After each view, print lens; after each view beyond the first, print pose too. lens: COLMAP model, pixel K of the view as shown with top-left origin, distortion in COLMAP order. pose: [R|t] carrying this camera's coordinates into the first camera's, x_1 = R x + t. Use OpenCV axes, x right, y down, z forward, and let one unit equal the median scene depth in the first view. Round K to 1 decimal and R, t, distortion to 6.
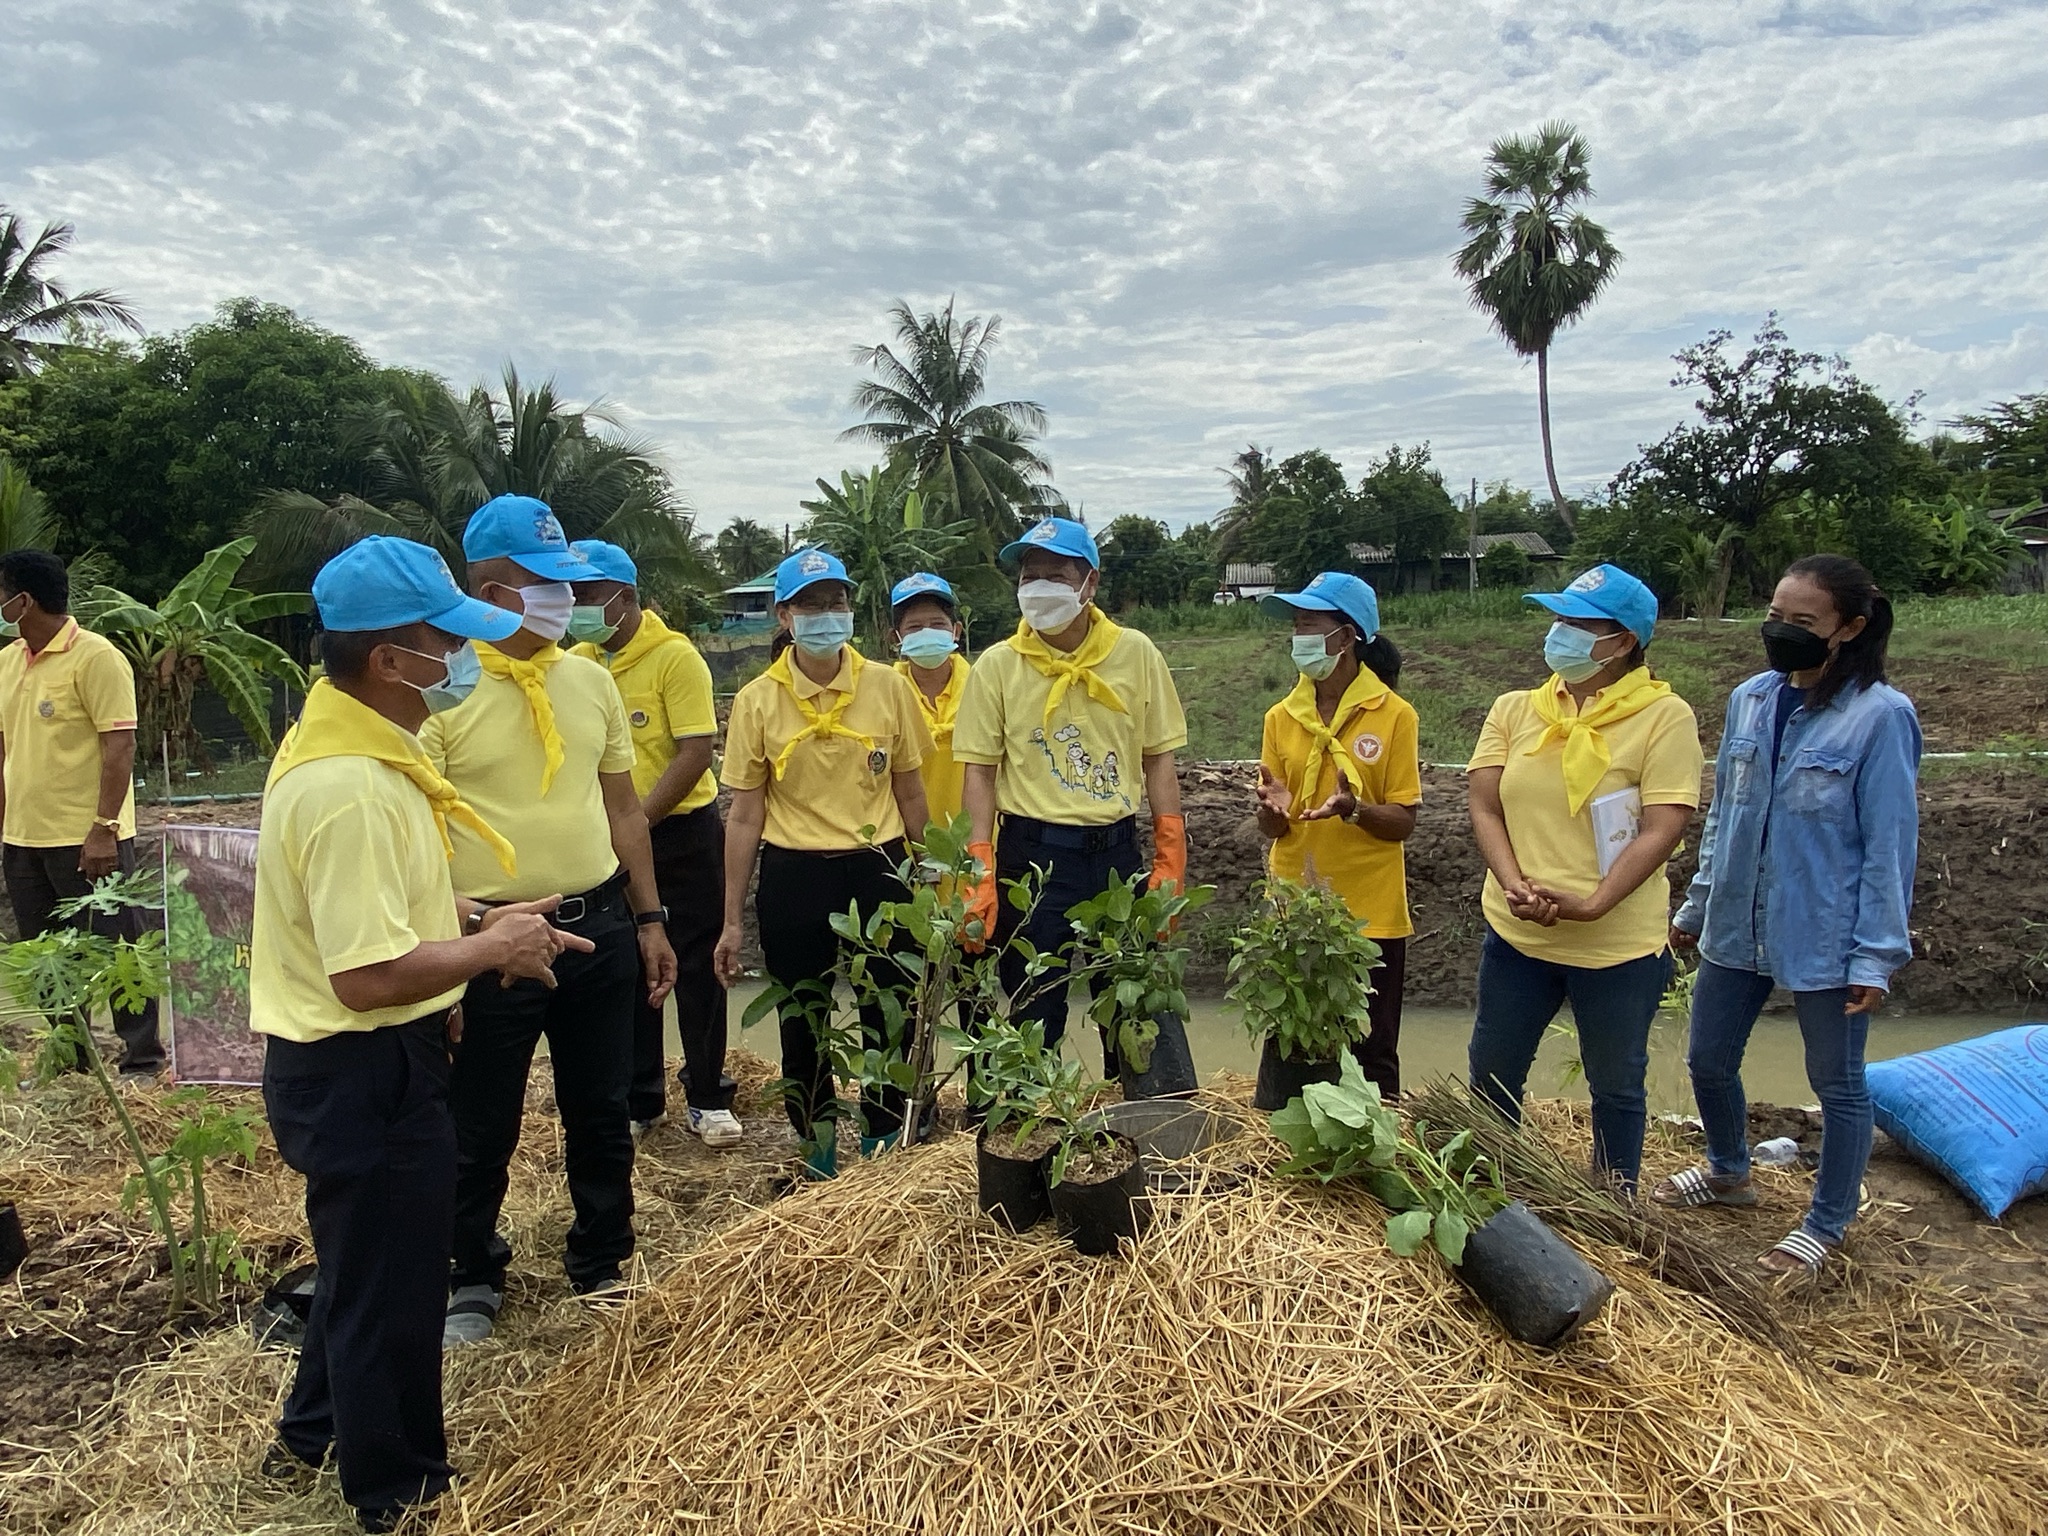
lens RADIAL K [[1402.2, 0, 1010.1], [0, 1402.2, 783.8], [0, 0, 1]] dist [-0.010744, -0.006496]
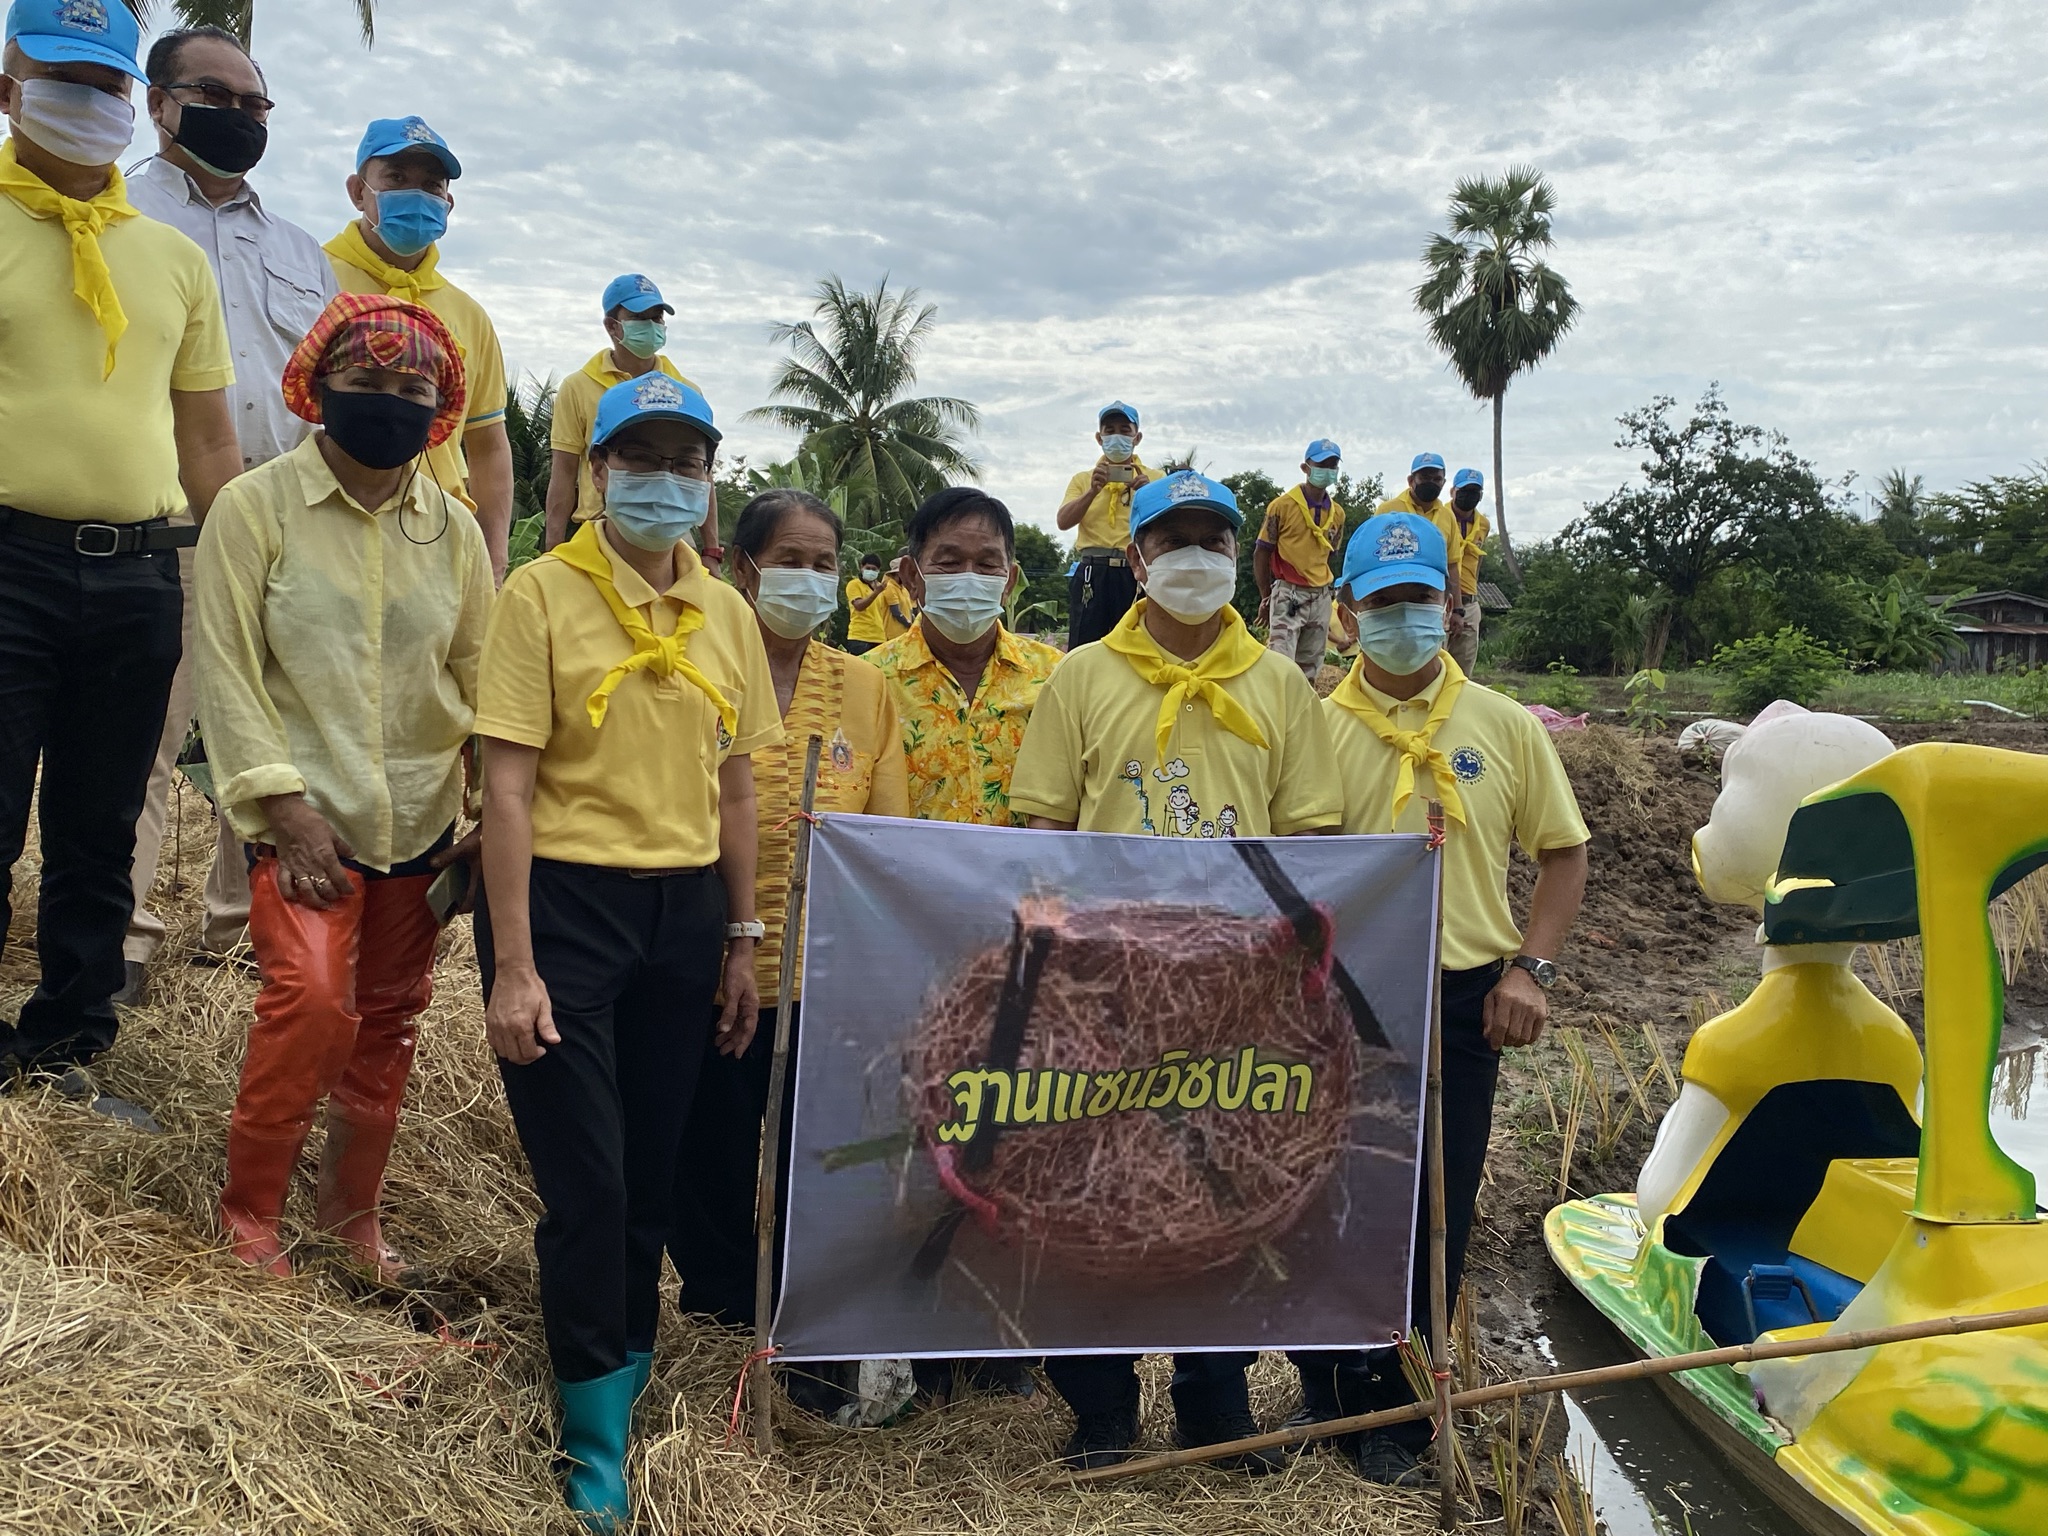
lens RADIAL K [[2051.5, 0, 1035.0], [0, 2051.5, 773.1], [0, 0, 1]] dist [-0.000358, 0.000000]
pose [[0.990171, 0.066276, 0.123161, -0.093097], [-0.058524, 0.996133, -0.065534, 0.061170], [-0.127028, 0.057682, 0.990221, -0.347871]]
